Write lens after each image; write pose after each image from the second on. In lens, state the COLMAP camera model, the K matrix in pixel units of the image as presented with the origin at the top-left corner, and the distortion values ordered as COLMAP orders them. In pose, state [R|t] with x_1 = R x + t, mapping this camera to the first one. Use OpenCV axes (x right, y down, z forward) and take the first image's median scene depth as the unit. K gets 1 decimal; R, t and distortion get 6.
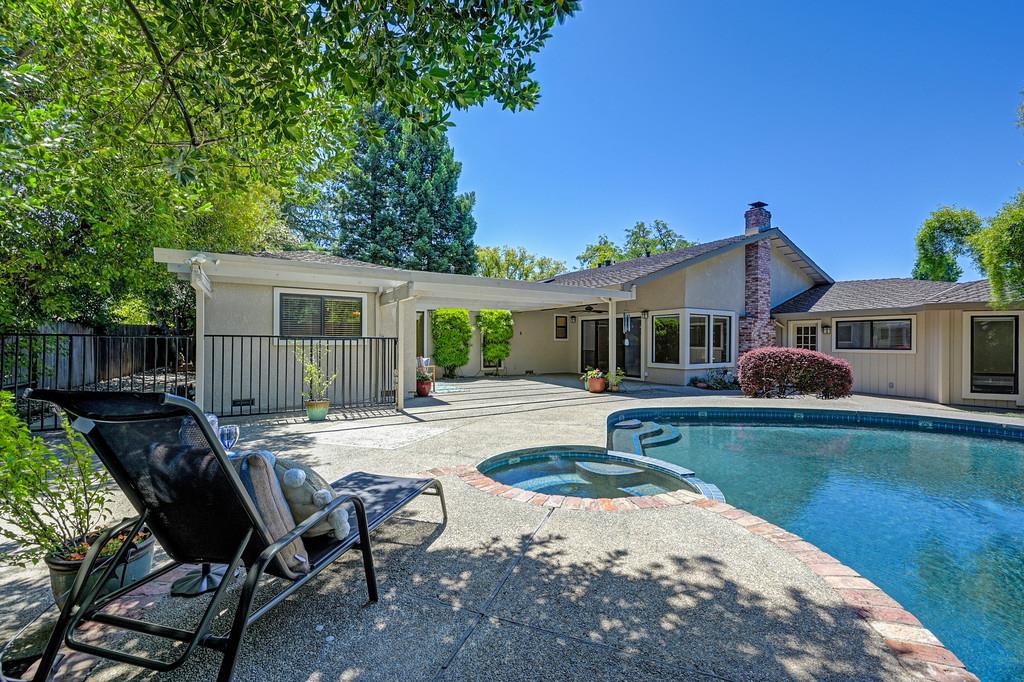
lens RADIAL K [[405.8, 0, 503.8], [0, 405.8, 342.1], [0, 0, 1]] dist [-0.000127, -0.000139]
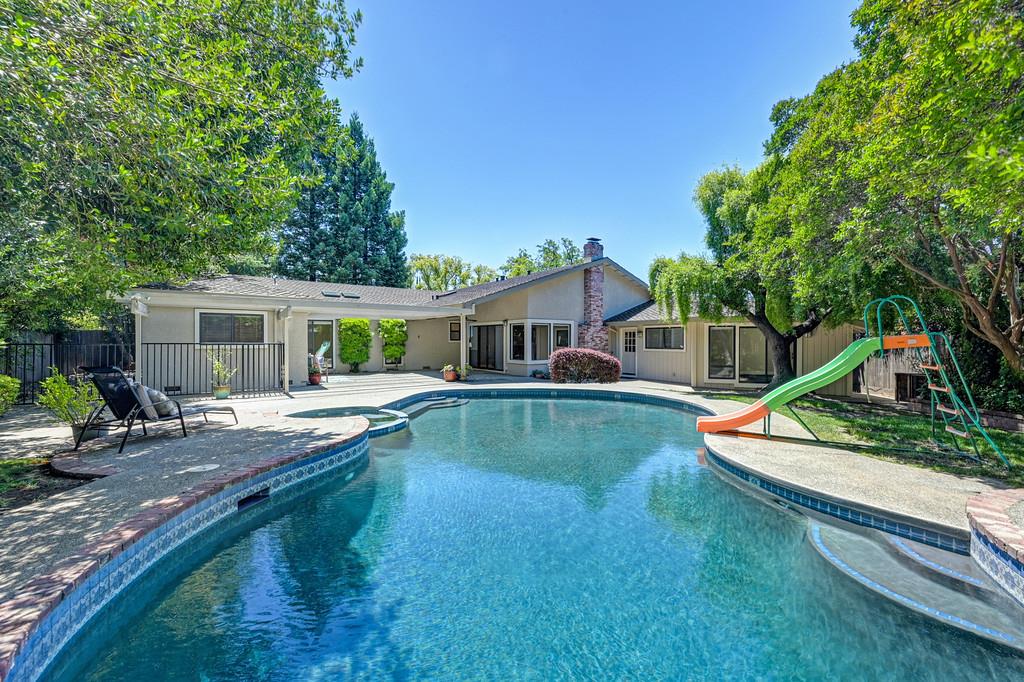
lens RADIAL K [[405.8, 0, 506.3], [0, 405.8, 340.9], [0, 0, 1]] dist [-0.000127, -0.000139]
pose [[0.997488, -0.002265, 0.070793, 0.254441], [0.002118, 0.999995, 0.002139, -0.012470], [-0.070797, -0.001984, 0.997489, -0.302145]]
